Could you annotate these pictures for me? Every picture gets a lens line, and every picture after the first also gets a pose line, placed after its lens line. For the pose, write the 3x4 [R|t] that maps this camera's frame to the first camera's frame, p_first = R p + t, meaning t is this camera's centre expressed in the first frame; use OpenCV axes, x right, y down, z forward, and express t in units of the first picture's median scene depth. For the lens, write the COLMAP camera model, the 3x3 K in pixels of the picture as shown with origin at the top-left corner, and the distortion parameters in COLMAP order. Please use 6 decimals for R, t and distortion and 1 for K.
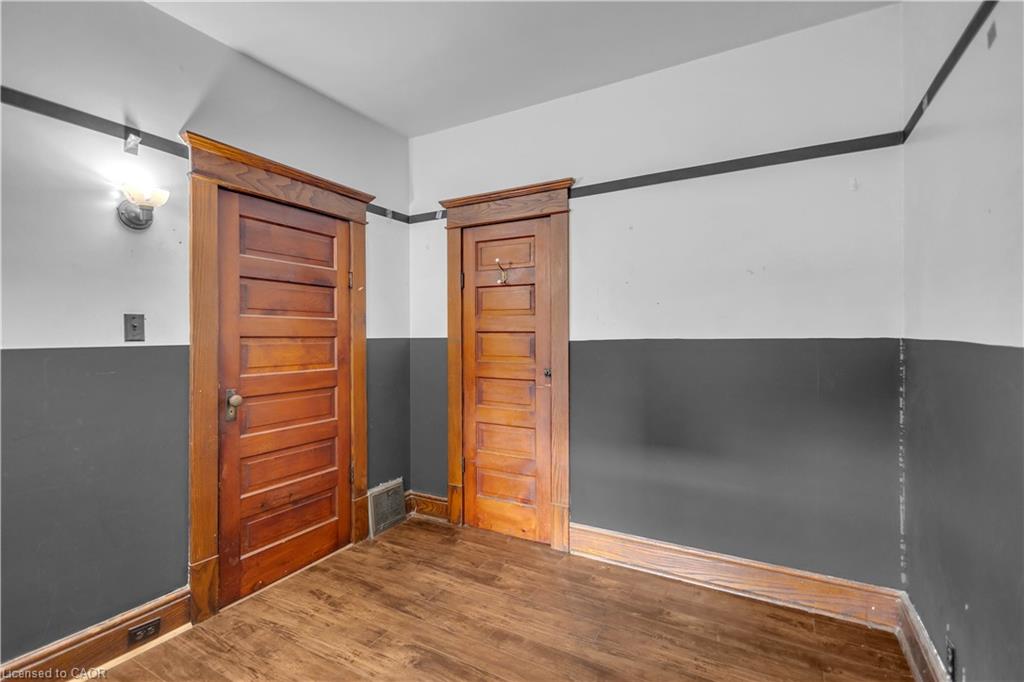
lens RADIAL K [[480.5, 0, 501.2], [0, 480.5, 333.5], [0, 0, 1]] dist [0.001092, 0.000115]
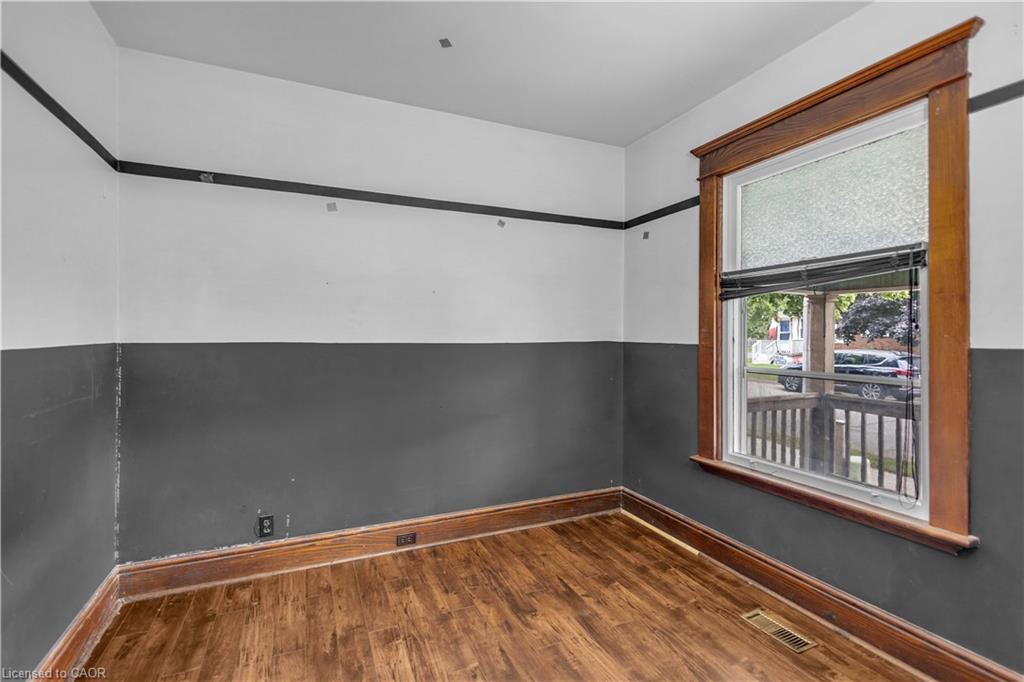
lens RADIAL K [[480.5, 0, 501.2], [0, 480.5, 333.5], [0, 0, 1]] dist [0.001092, 0.000115]
pose [[-0.805644, 0.006202, 0.592367, -0.591119], [-0.000519, 0.999937, -0.011175, -0.000448], [-0.592399, -0.009310, -0.805591, 1.441920]]
